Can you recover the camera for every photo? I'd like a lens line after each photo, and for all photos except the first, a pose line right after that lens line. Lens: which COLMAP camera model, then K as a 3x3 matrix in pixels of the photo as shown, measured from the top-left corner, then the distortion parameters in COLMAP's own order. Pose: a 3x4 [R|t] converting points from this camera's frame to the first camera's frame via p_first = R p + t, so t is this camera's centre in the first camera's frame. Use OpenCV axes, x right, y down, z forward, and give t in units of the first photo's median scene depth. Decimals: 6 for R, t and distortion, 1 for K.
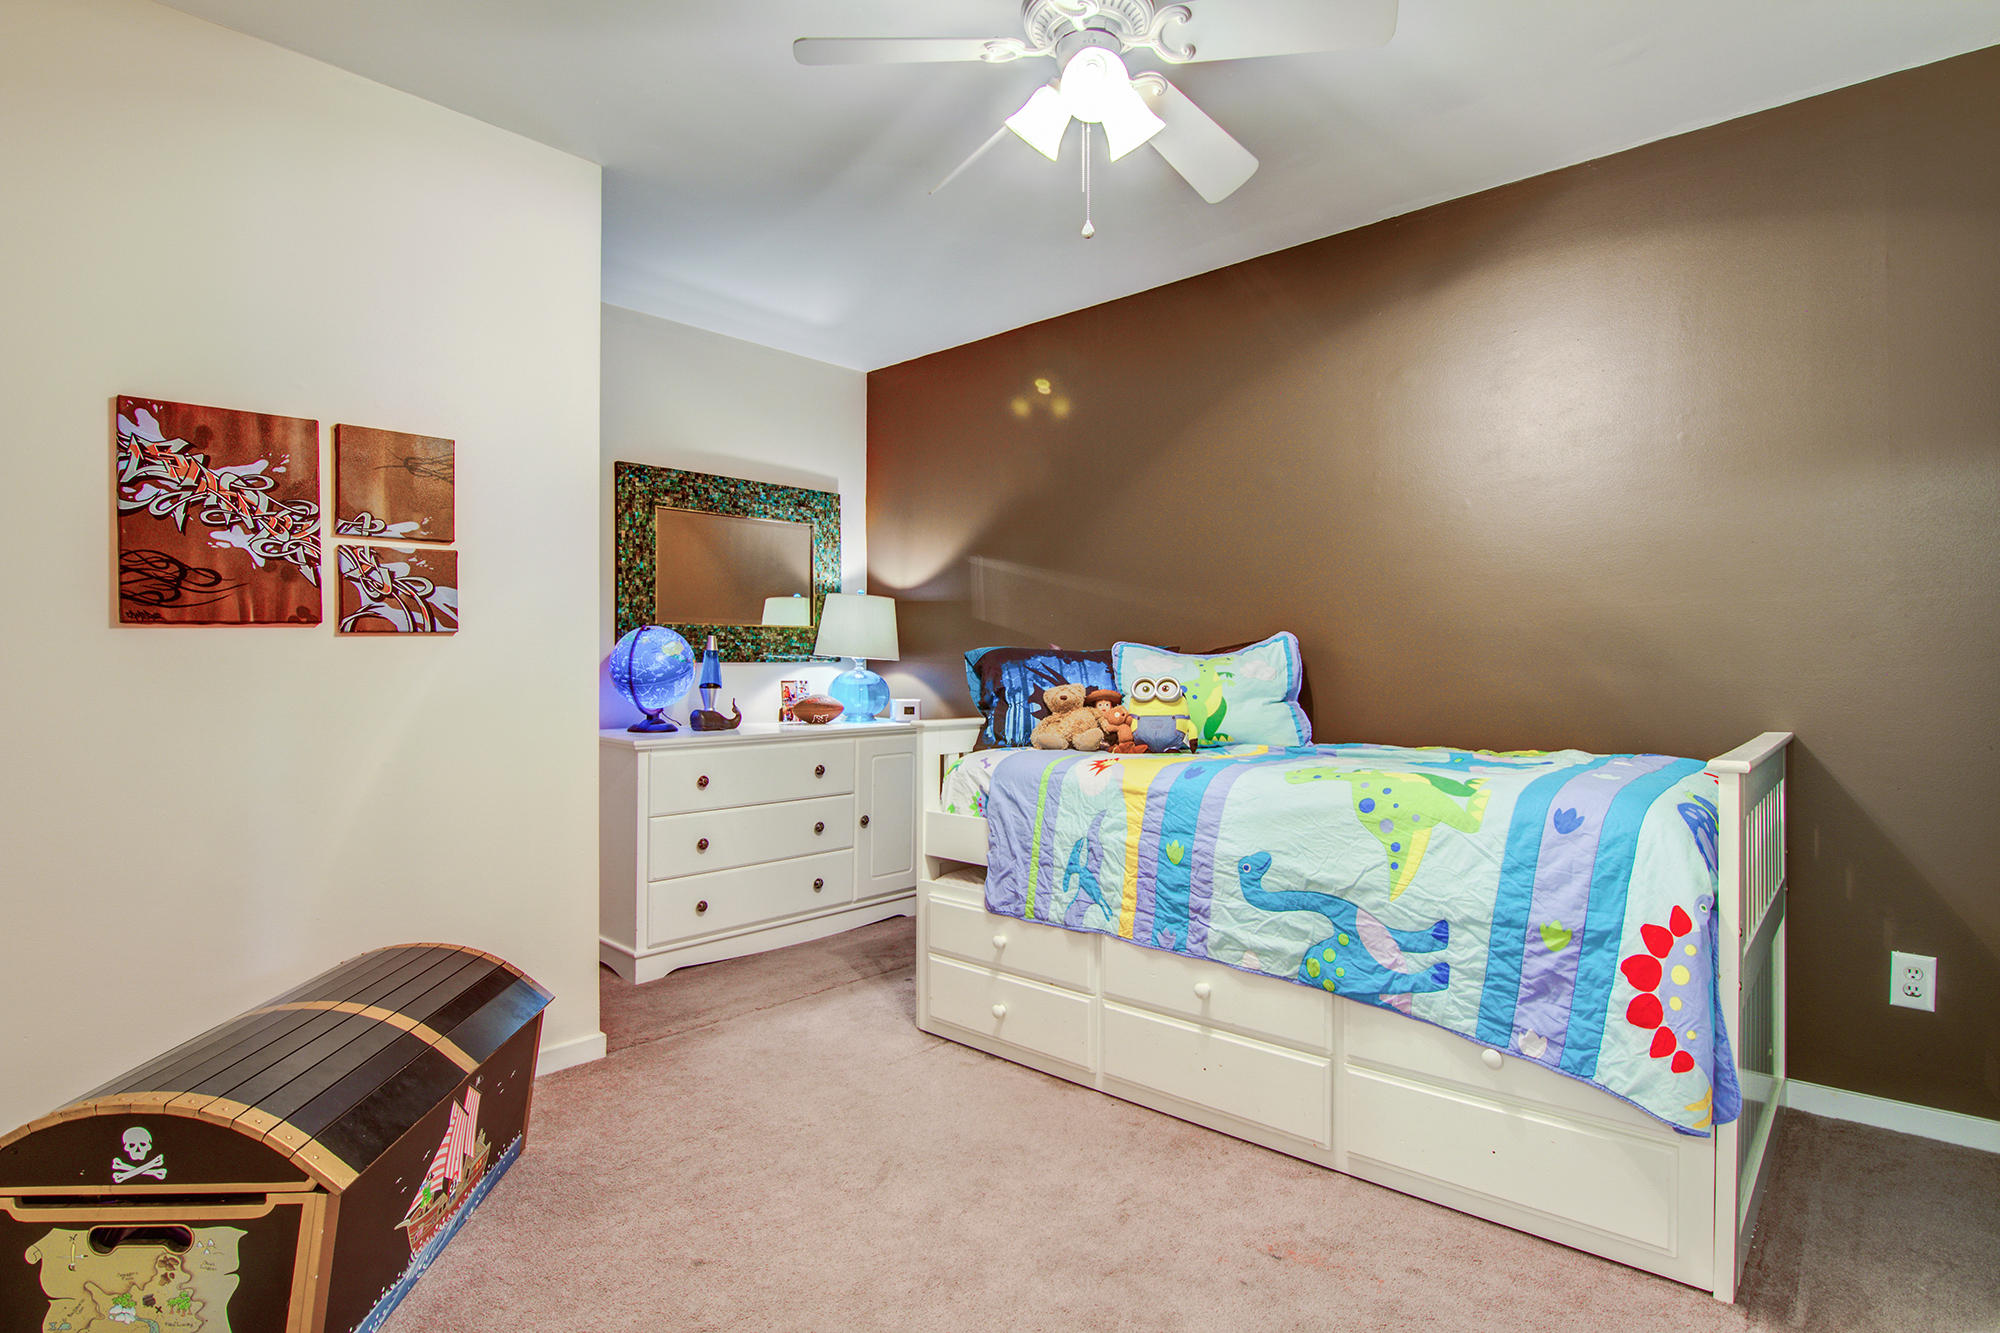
lens RADIAL K [[1012.6, 0, 997.4], [0, 1012.6, 663.9], [0, 0, 1]] dist [-0.014655, -0.003713]
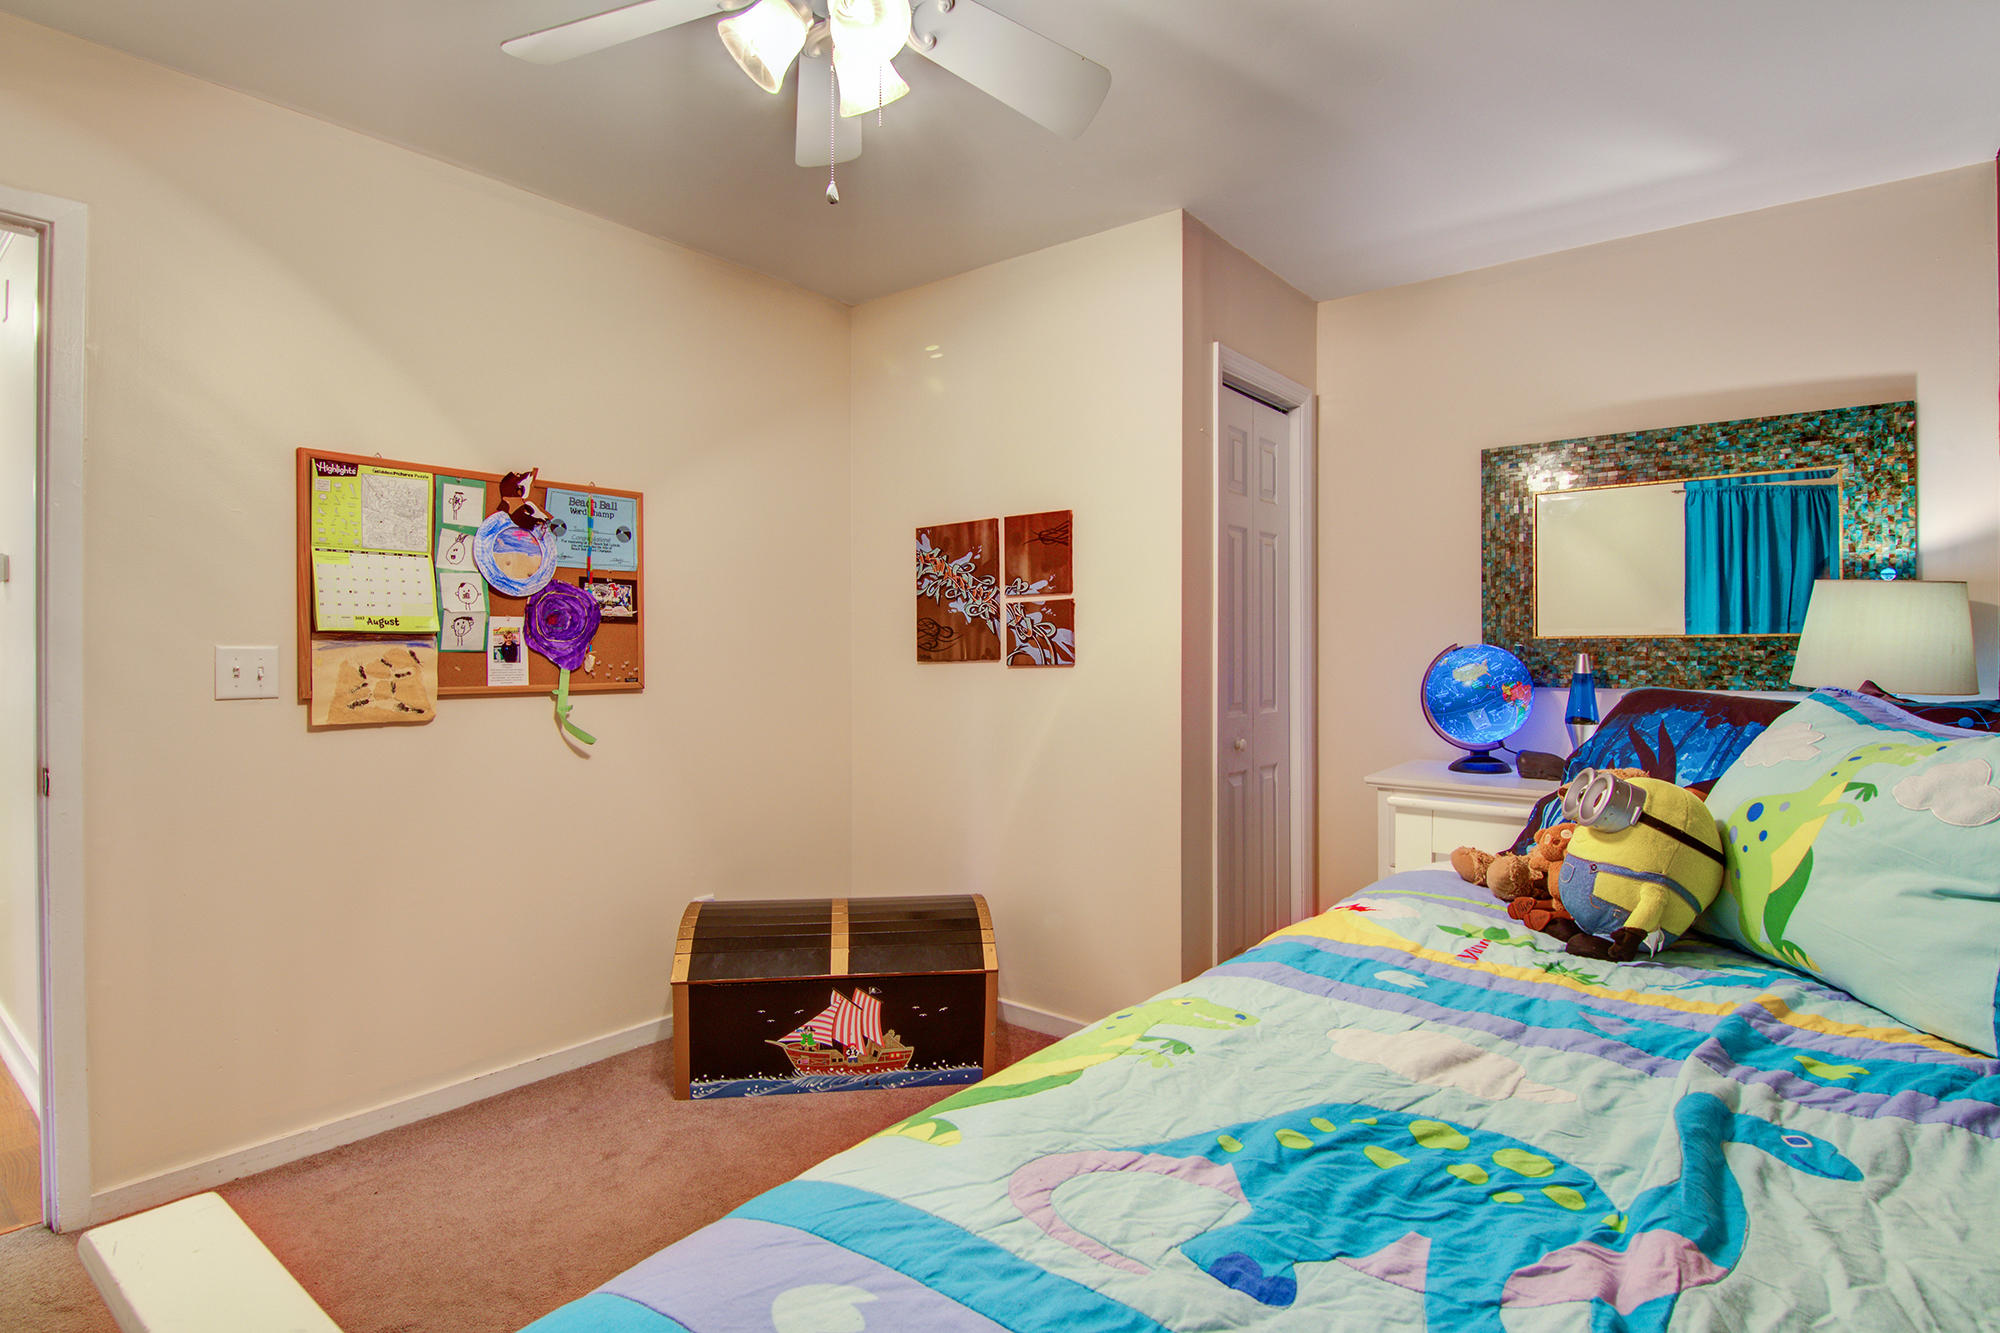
lens RADIAL K [[1012.6, 0, 999.5], [0, 1012.6, 662.8], [0, 0, 1]] dist [-0.014655, -0.003713]
pose [[0.064684, 0.012514, -0.997827, 0.742967], [0.000402, 0.999921, 0.012567, -0.052396], [0.997906, -0.001214, 0.064674, 0.884358]]
